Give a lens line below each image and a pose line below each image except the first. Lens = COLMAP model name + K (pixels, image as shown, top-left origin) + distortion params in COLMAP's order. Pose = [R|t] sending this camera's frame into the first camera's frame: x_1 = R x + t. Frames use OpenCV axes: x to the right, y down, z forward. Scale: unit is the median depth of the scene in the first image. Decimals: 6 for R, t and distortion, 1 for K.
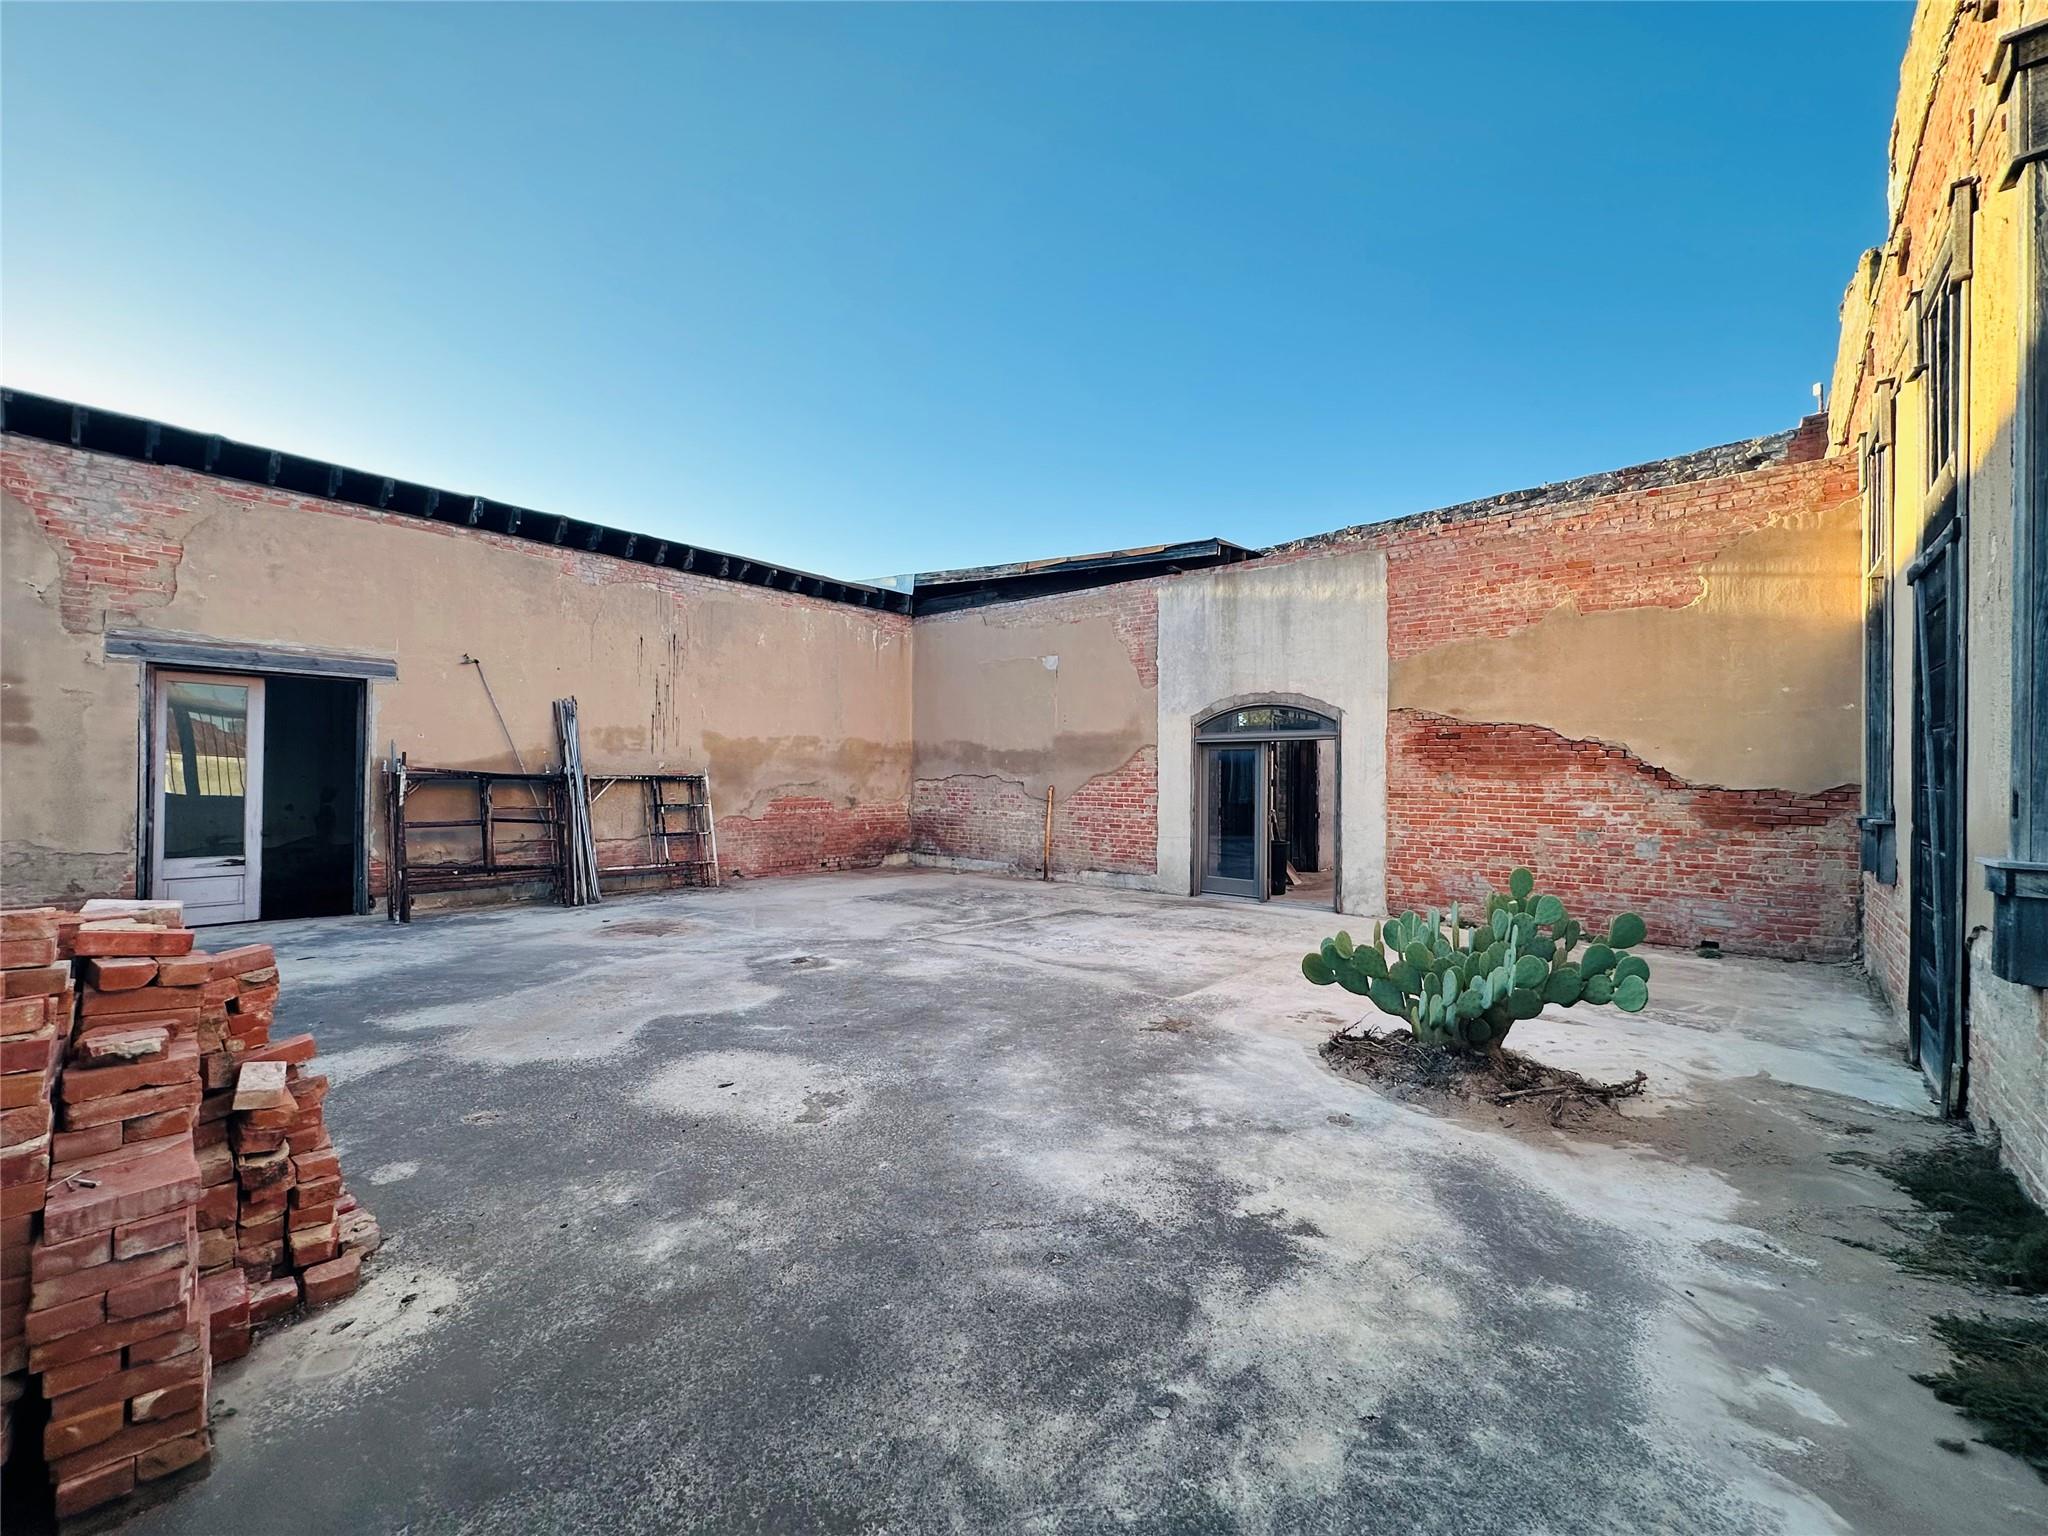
lens RADIAL K [[823.4, 0, 1027.2], [0, 823.4, 769.4], [0, 0, 1]] dist [-0.001223, 0.000036]
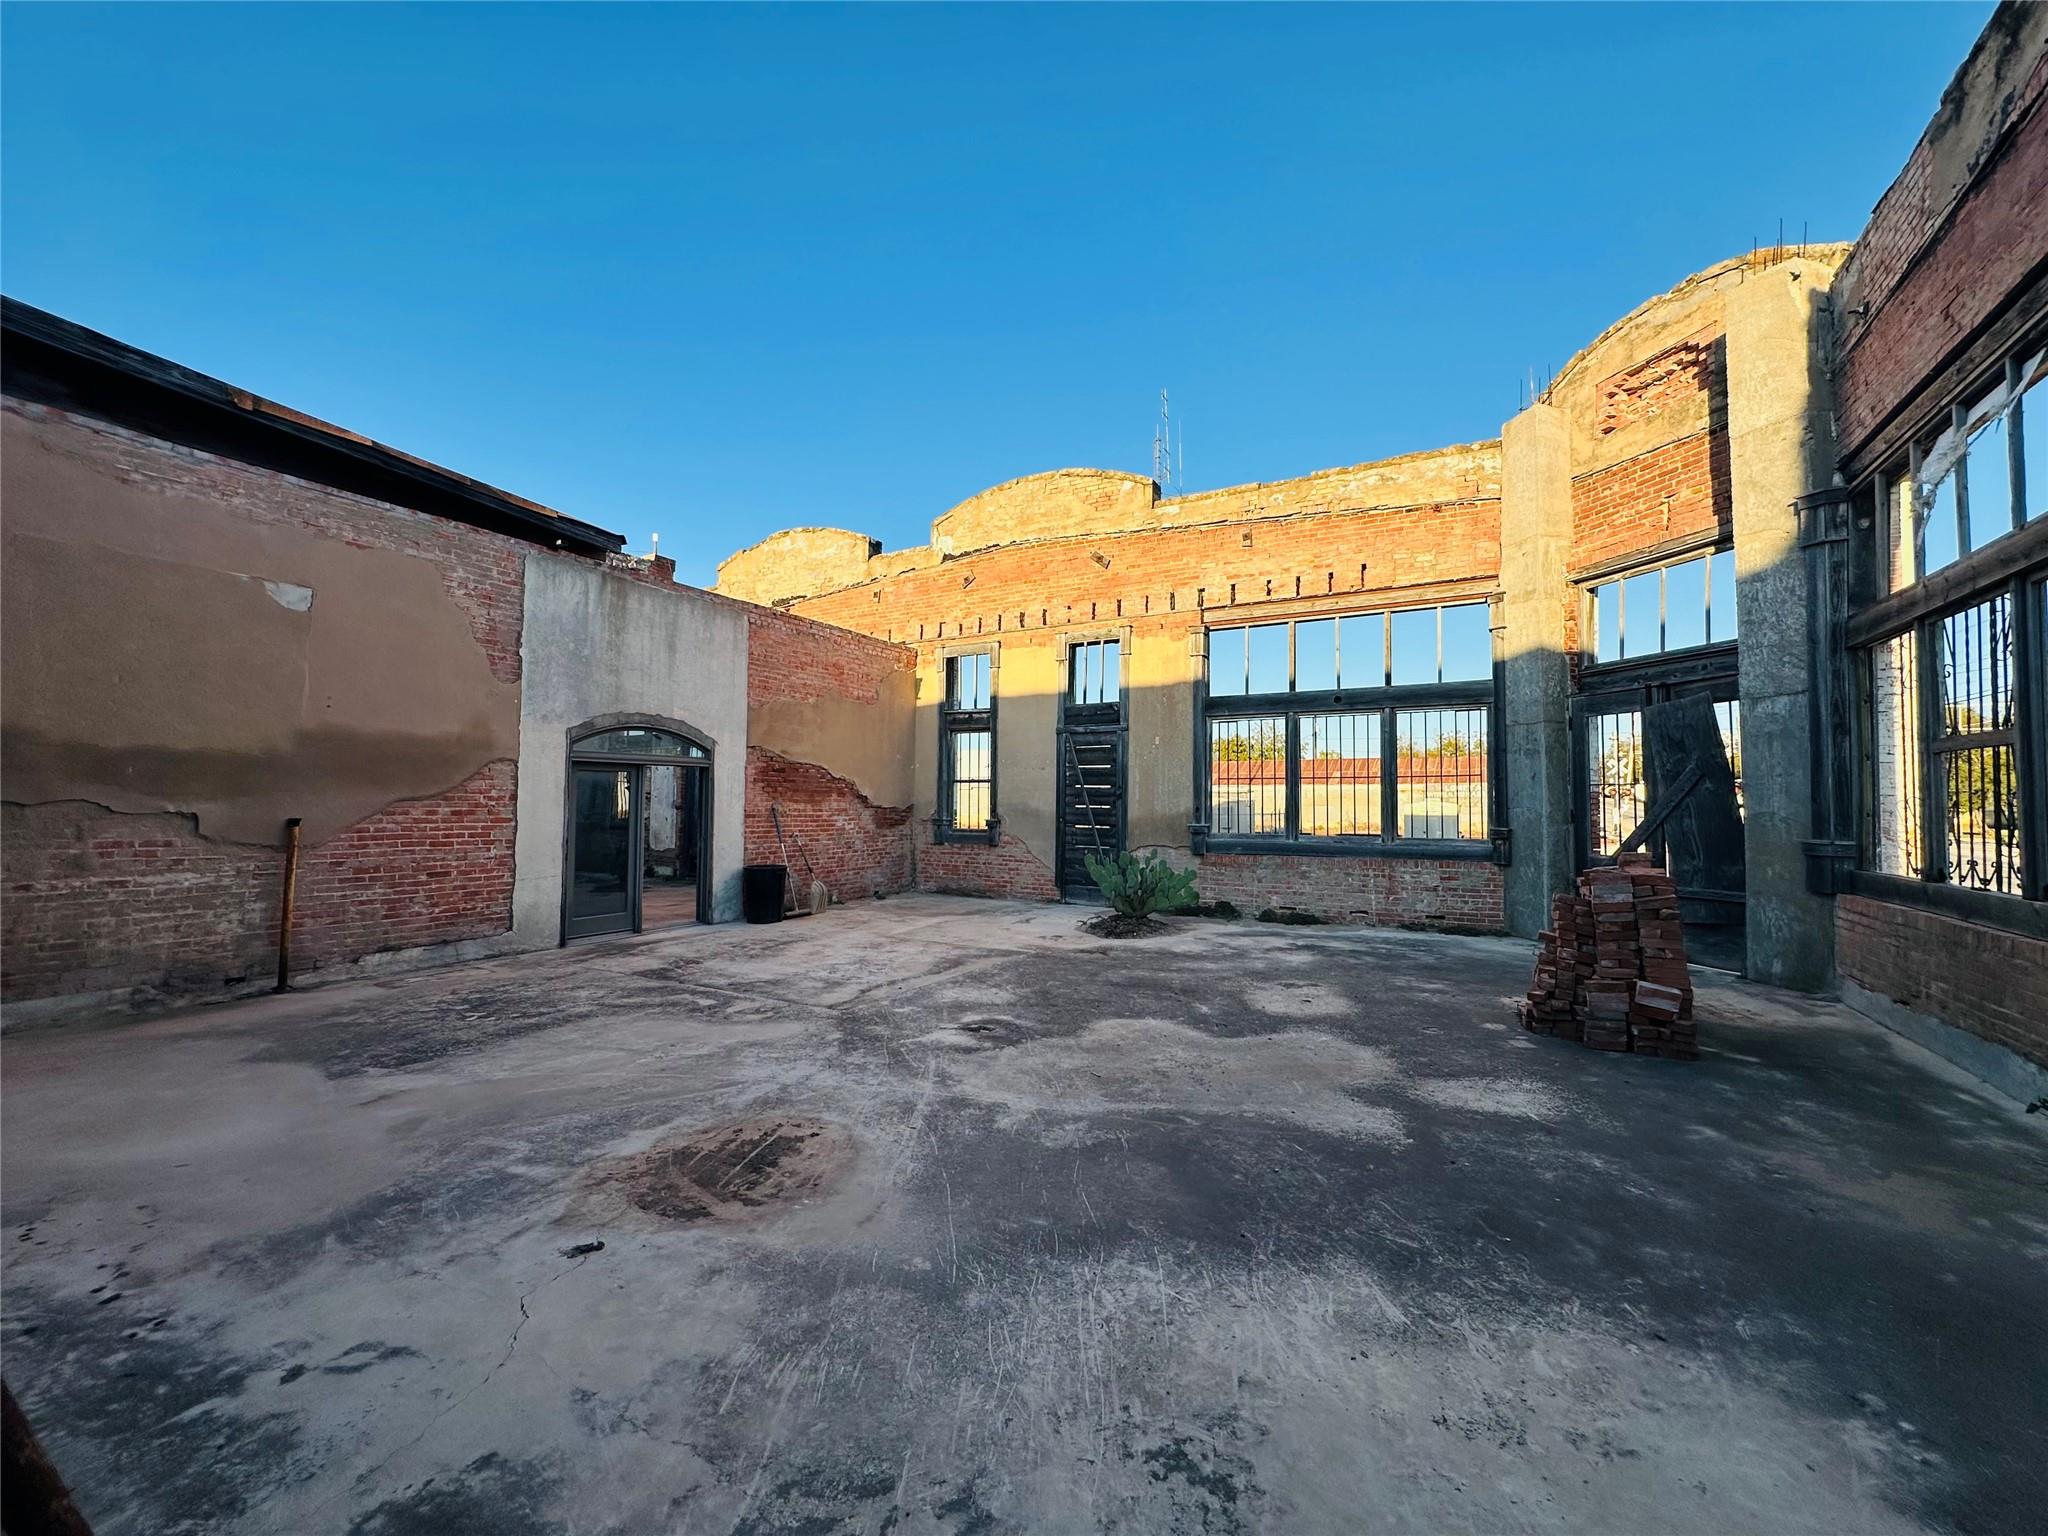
lens RADIAL K [[823.4, 0, 1026.9], [0, 823.4, 771.6], [0, 0, 1]] dist [-0.001223, 0.000036]
pose [[-0.204629, 0.028081, 0.978437, -0.706053], [-0.014701, 0.999388, -0.031757, -0.001743], [-0.978729, -0.020882, -0.204091, 0.717918]]
